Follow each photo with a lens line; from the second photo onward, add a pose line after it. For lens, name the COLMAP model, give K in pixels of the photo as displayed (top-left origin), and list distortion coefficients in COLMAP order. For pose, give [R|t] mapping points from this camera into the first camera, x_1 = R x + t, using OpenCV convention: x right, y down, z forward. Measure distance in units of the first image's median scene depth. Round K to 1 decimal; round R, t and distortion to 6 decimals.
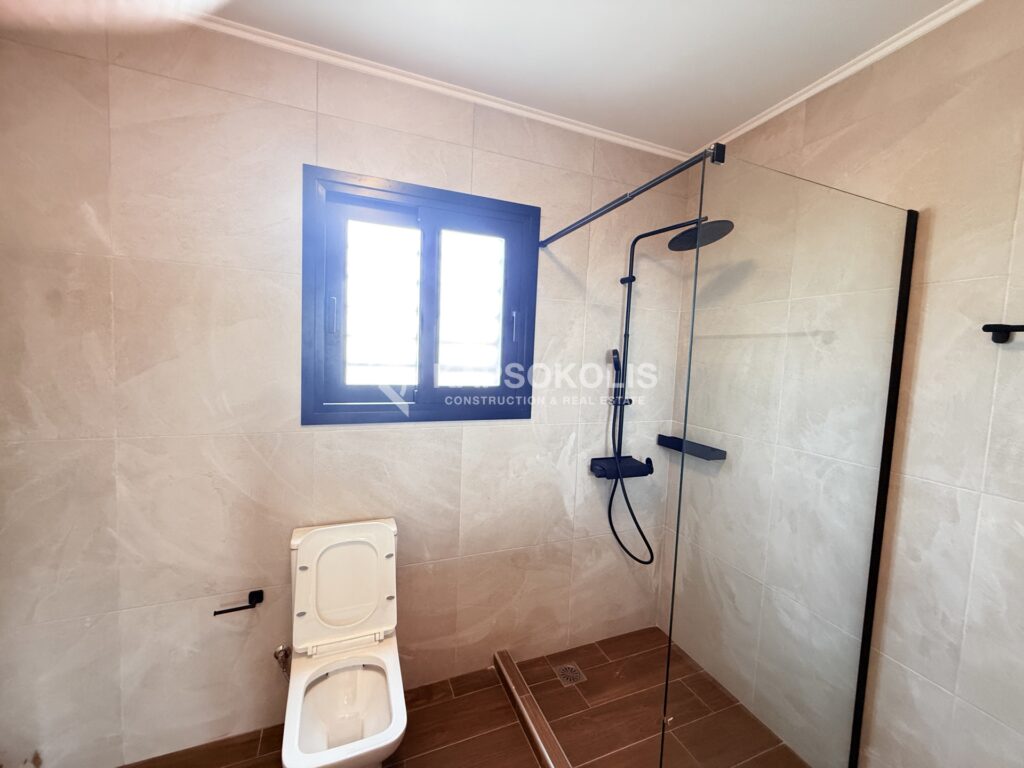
lens RADIAL K [[410.2, 0, 513.4], [0, 410.2, 386.2], [0, 0, 1]] dist [0.001674, 0.000005]
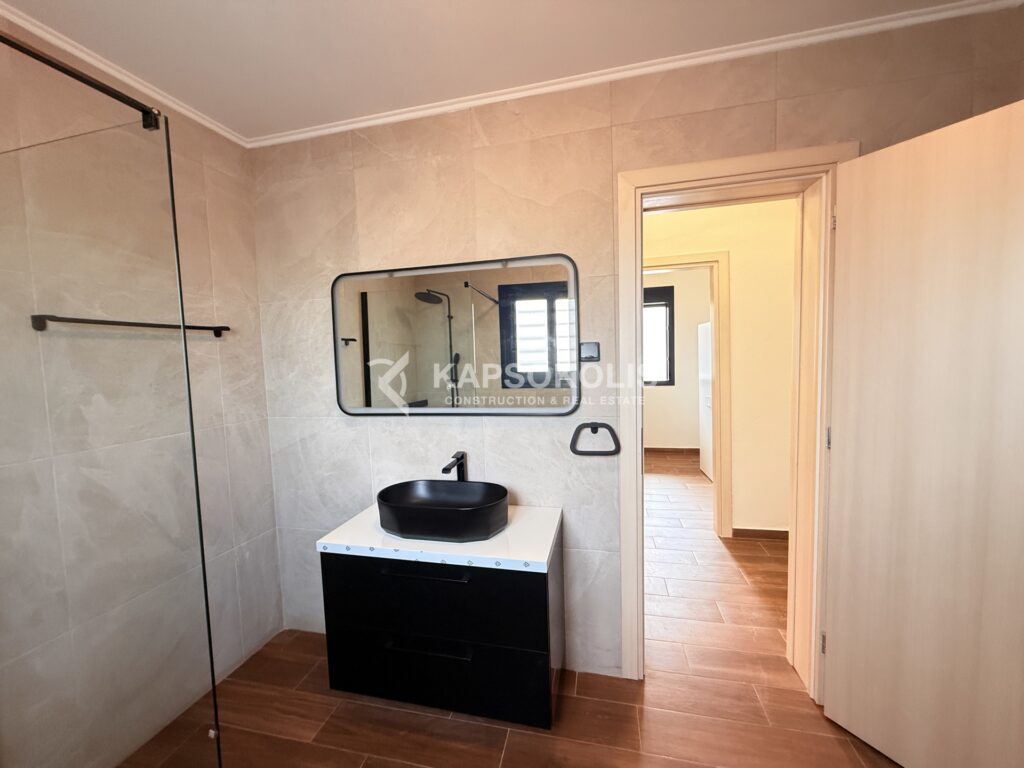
lens RADIAL K [[410.2, 0, 514.2], [0, 410.2, 381.7], [0, 0, 1]] dist [0.001674, 0.000005]
pose [[-0.811792, -0.066098, 0.580194, -0.625291], [0.027321, 0.988186, 0.150806, -0.099894], [-0.583307, 0.138275, -0.800395, 1.162183]]
